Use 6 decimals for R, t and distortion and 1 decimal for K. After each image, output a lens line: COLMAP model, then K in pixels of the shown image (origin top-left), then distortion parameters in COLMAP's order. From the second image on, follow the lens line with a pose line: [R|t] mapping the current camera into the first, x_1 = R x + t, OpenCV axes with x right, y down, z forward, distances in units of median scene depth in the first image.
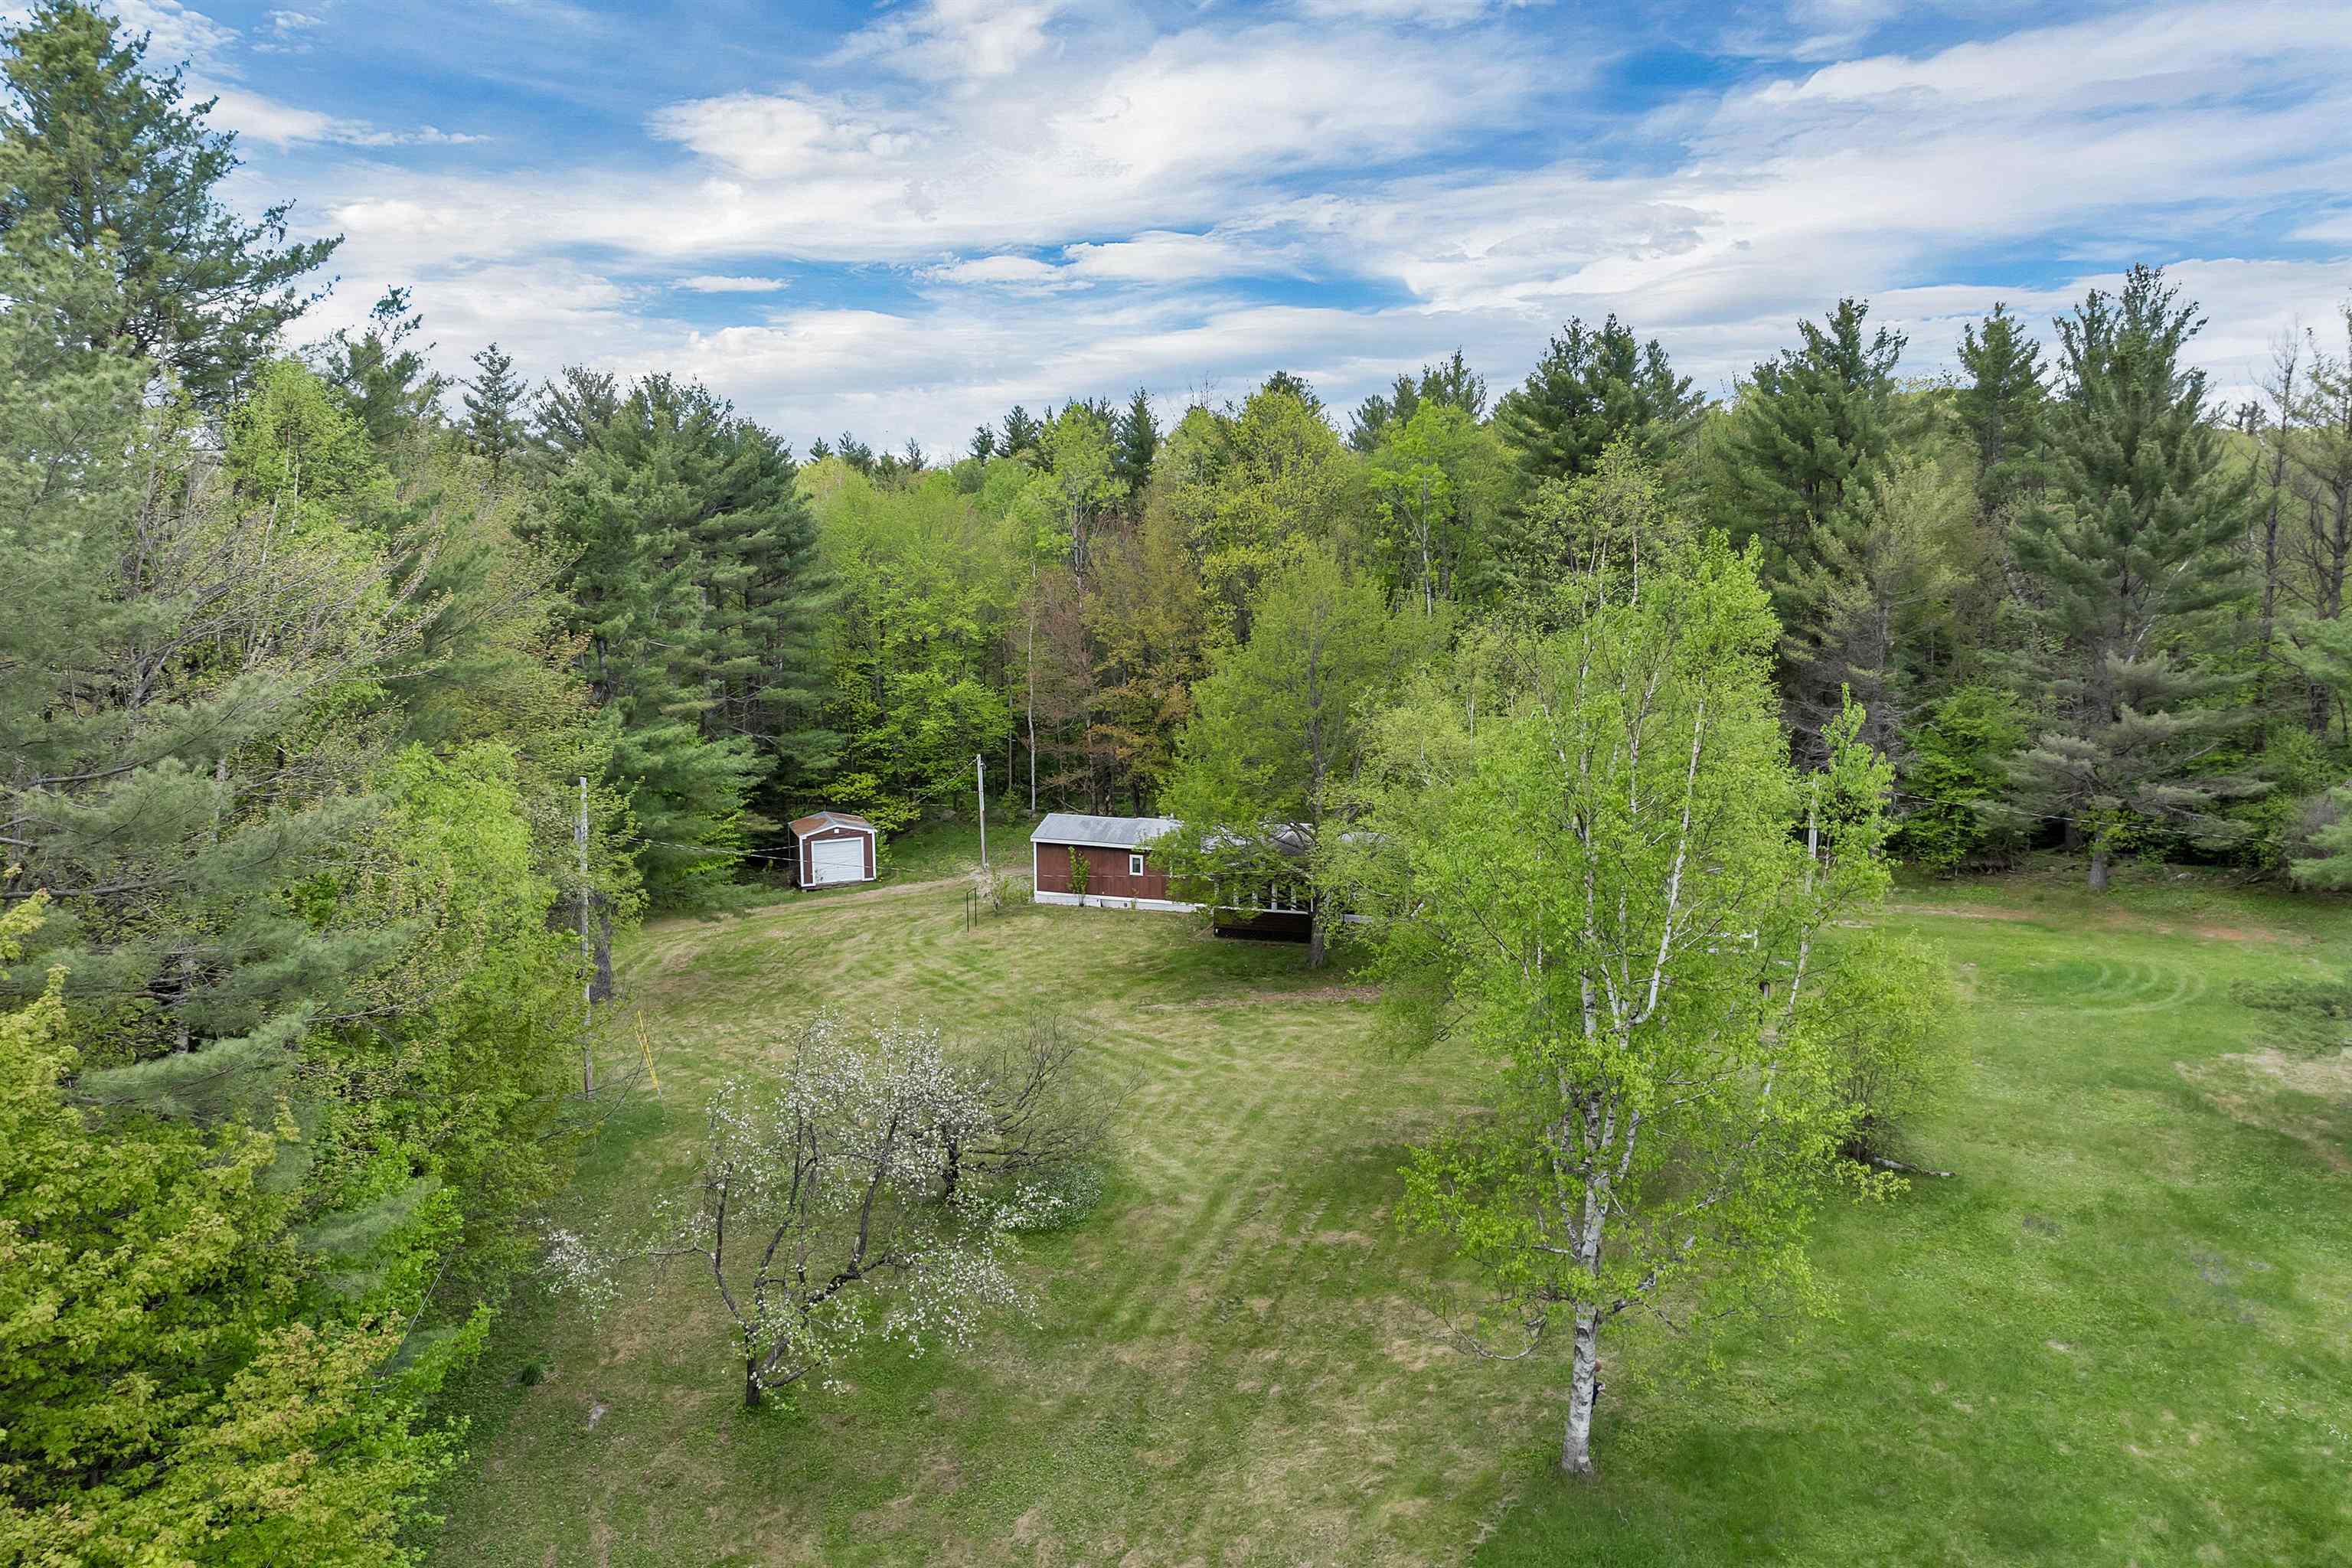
lens RADIAL K [[1701.1, 0, 1185.2], [0, 1701.1, 835.6], [0, 0, 1]] dist [-0.039497, 0.003994]
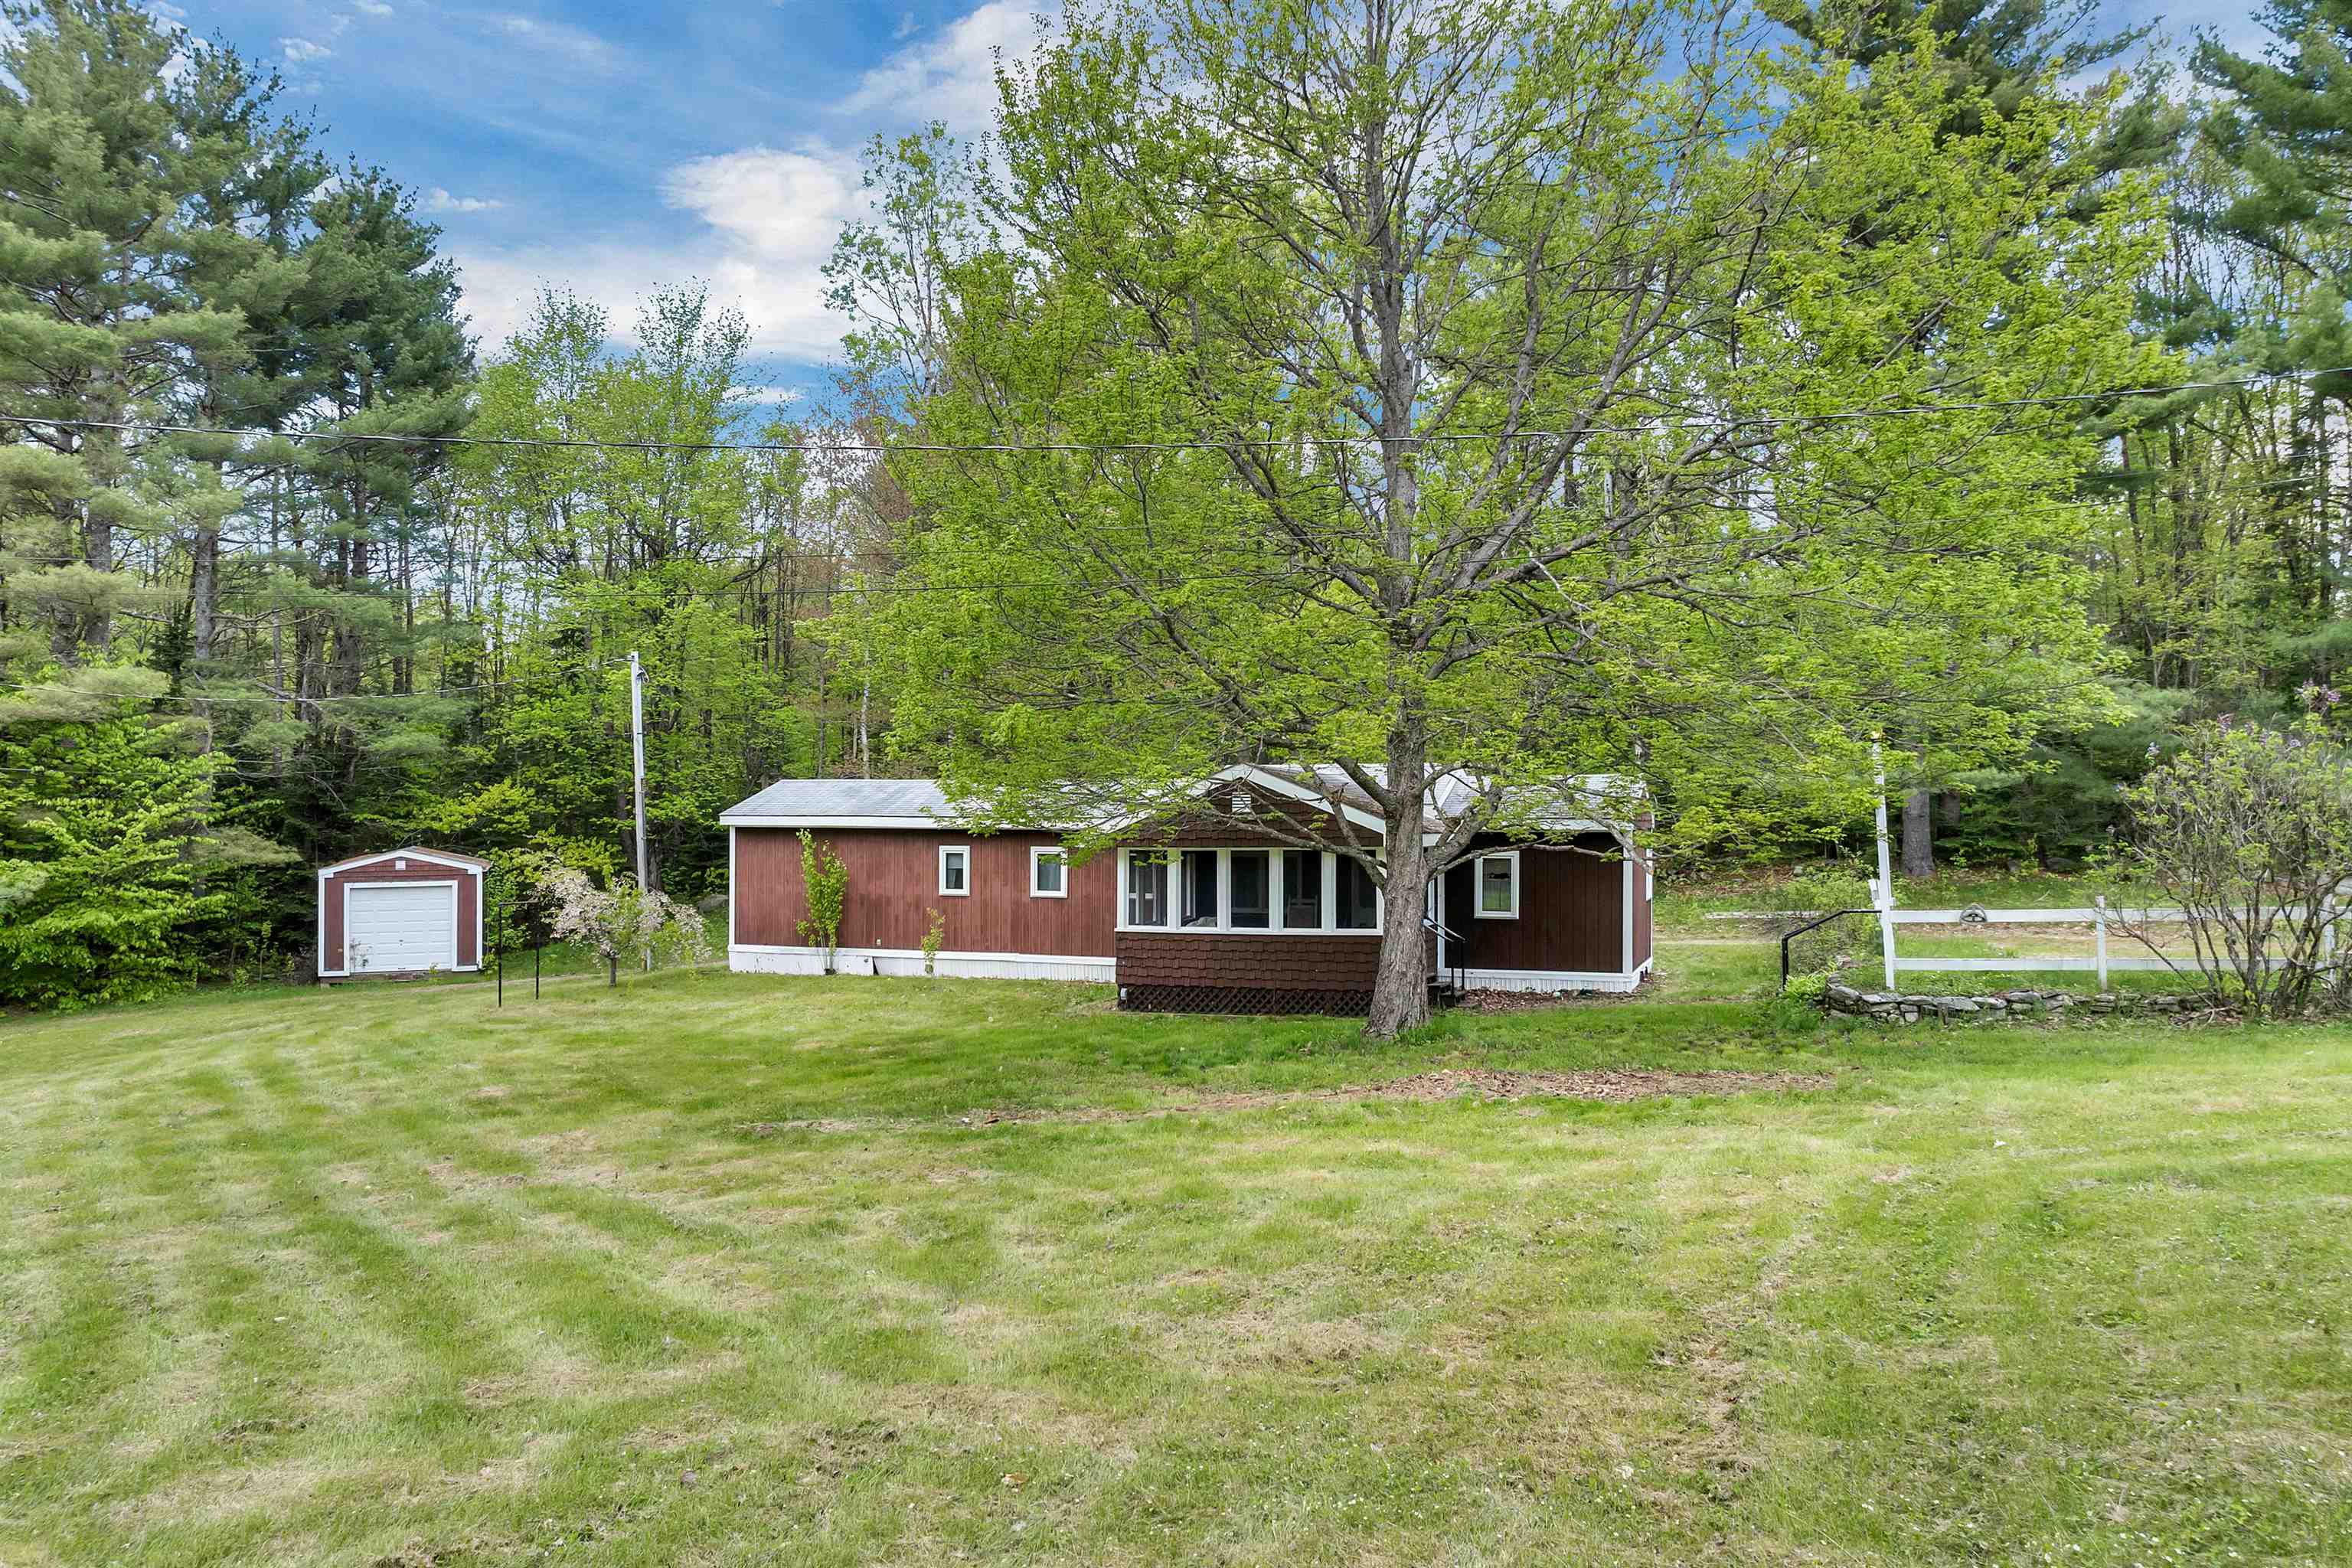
lens RADIAL K [[1701.1, 0, 1185.2], [0, 1701.1, 835.6], [0, 0, 1]] dist [-0.039497, 0.003994]
pose [[0.999648, 0.005994, -0.025858, 0.039787], [-0.010531, 0.983783, -0.179056, 0.083915], [0.024366, 0.179265, 0.983499, 0.590326]]
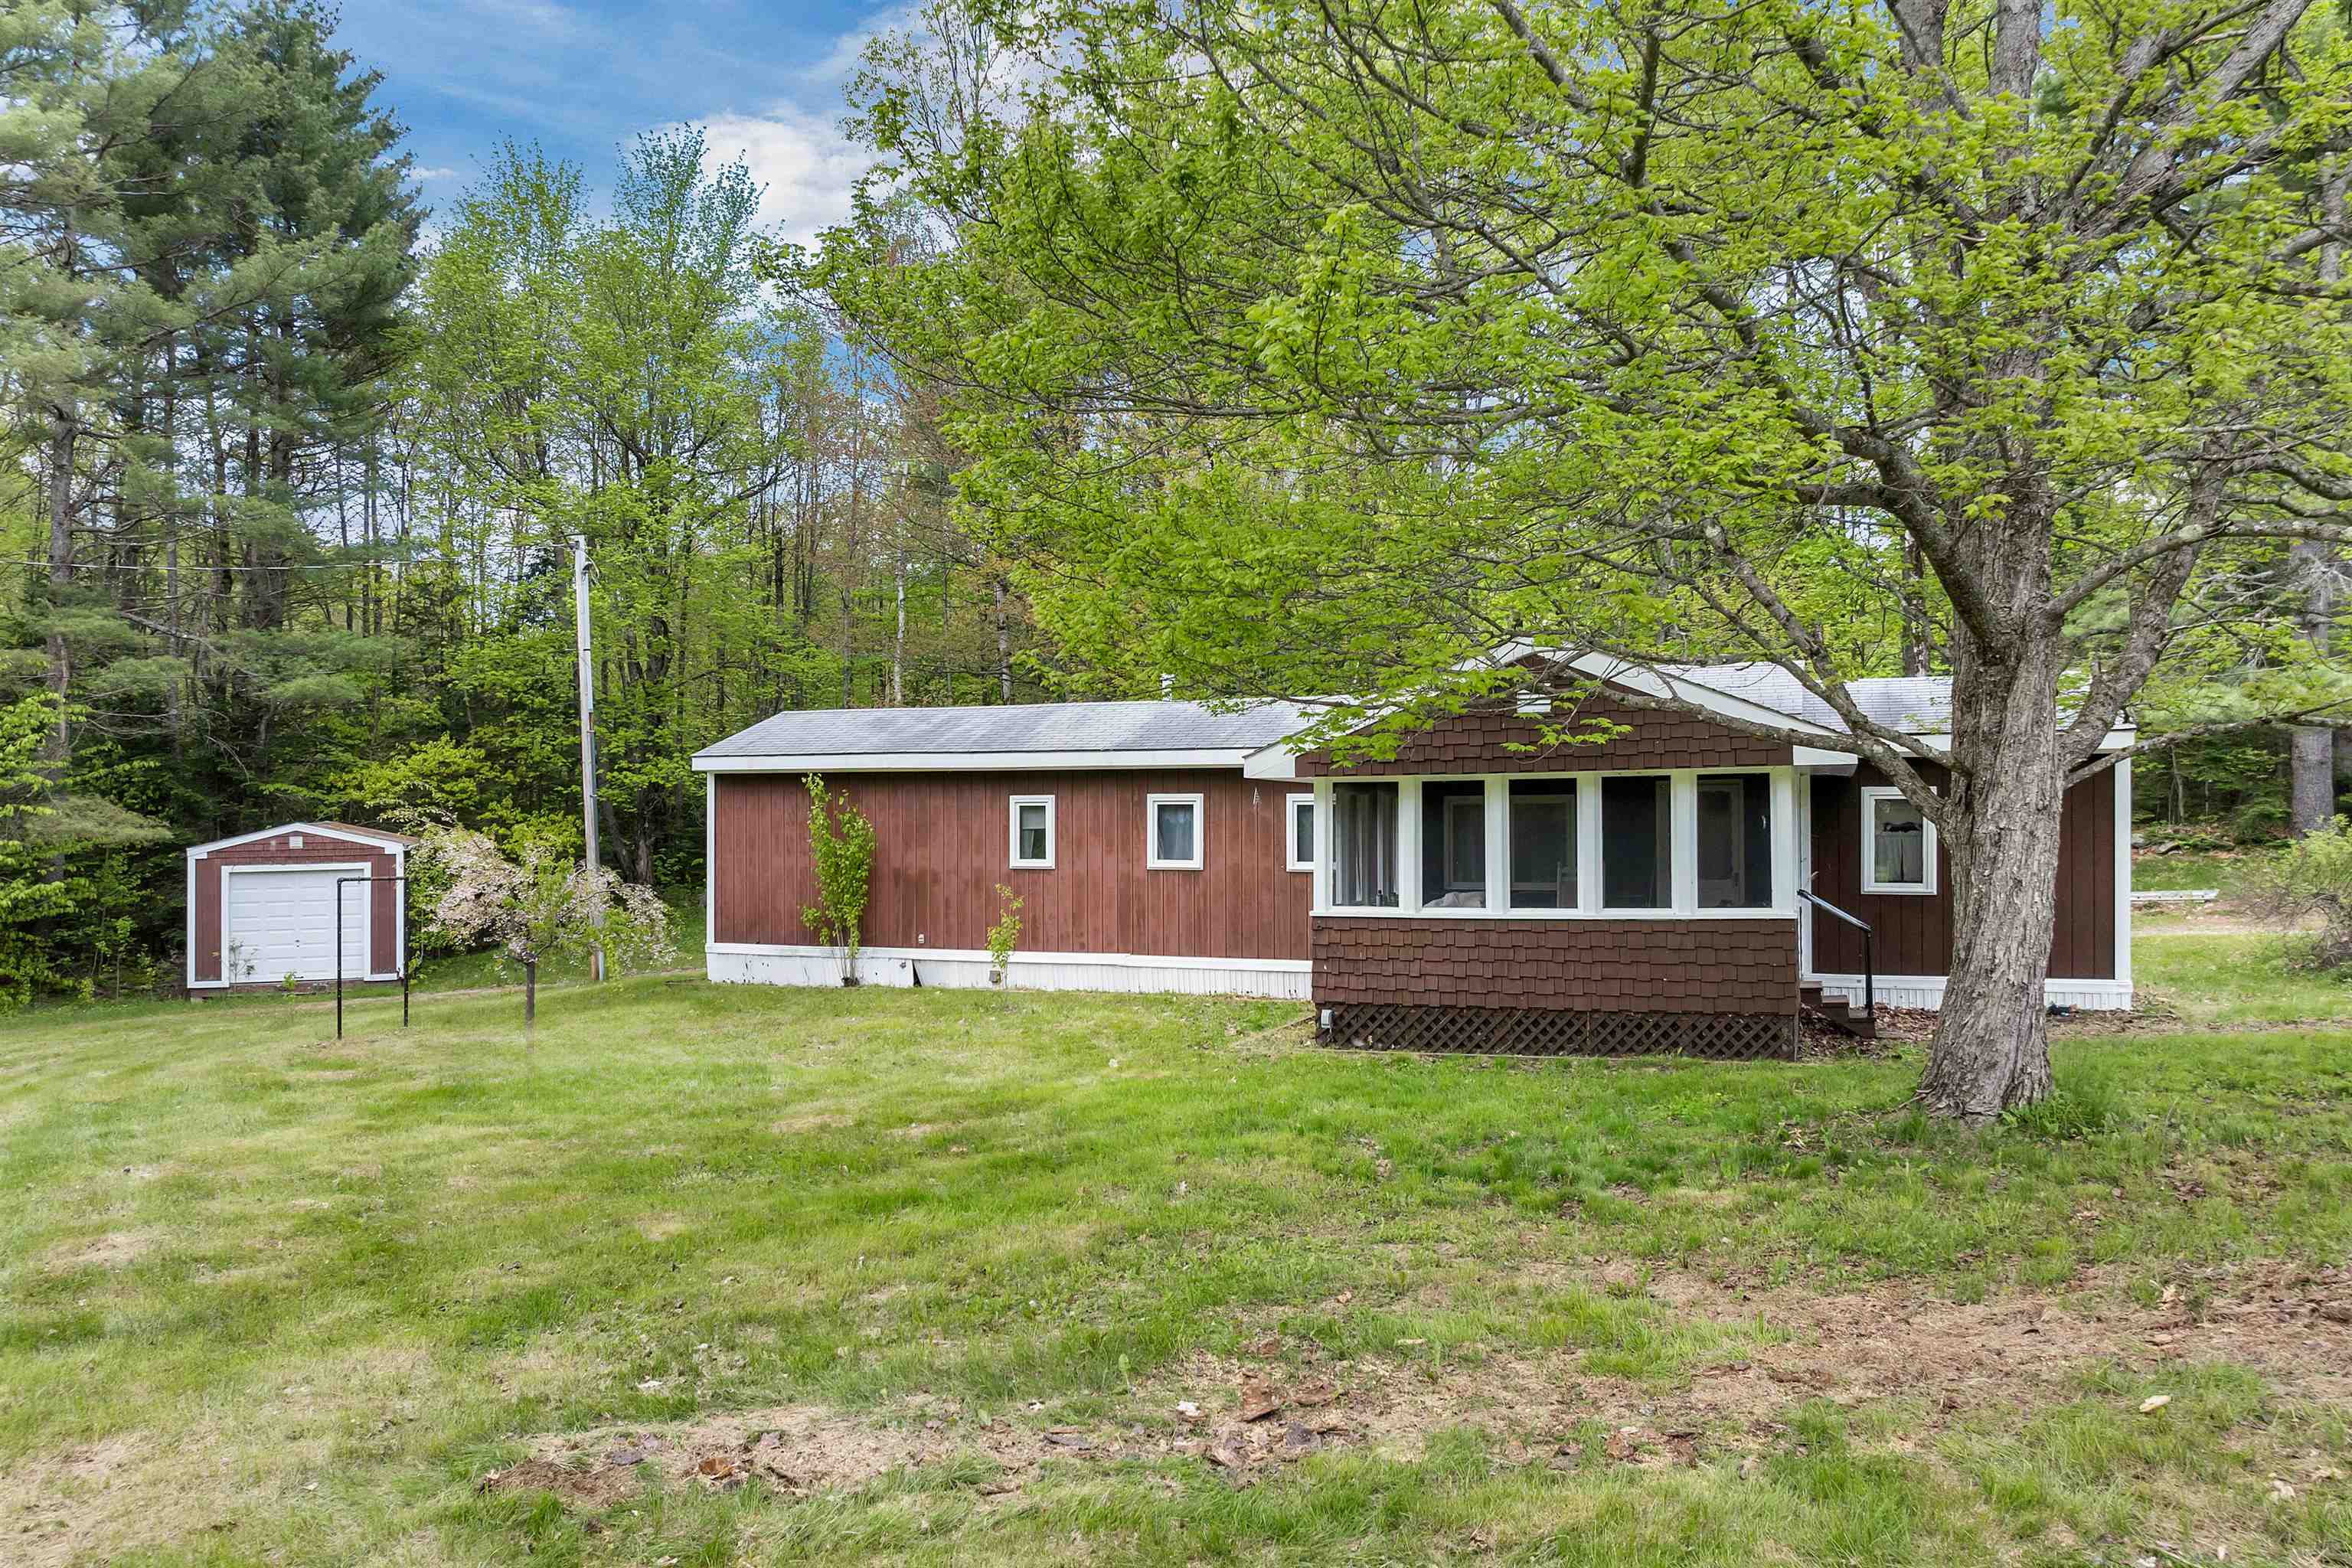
lens RADIAL K [[1701.1, 0, 1185.2], [0, 1701.1, 835.6], [0, 0, 1]] dist [-0.039497, 0.003994]
pose [[0.998938, 0.000622, -0.046072, 0.010730], [-0.008926, 0.983578, -0.180260, 0.069544], [0.045203, 0.180480, 0.982539, 0.724804]]
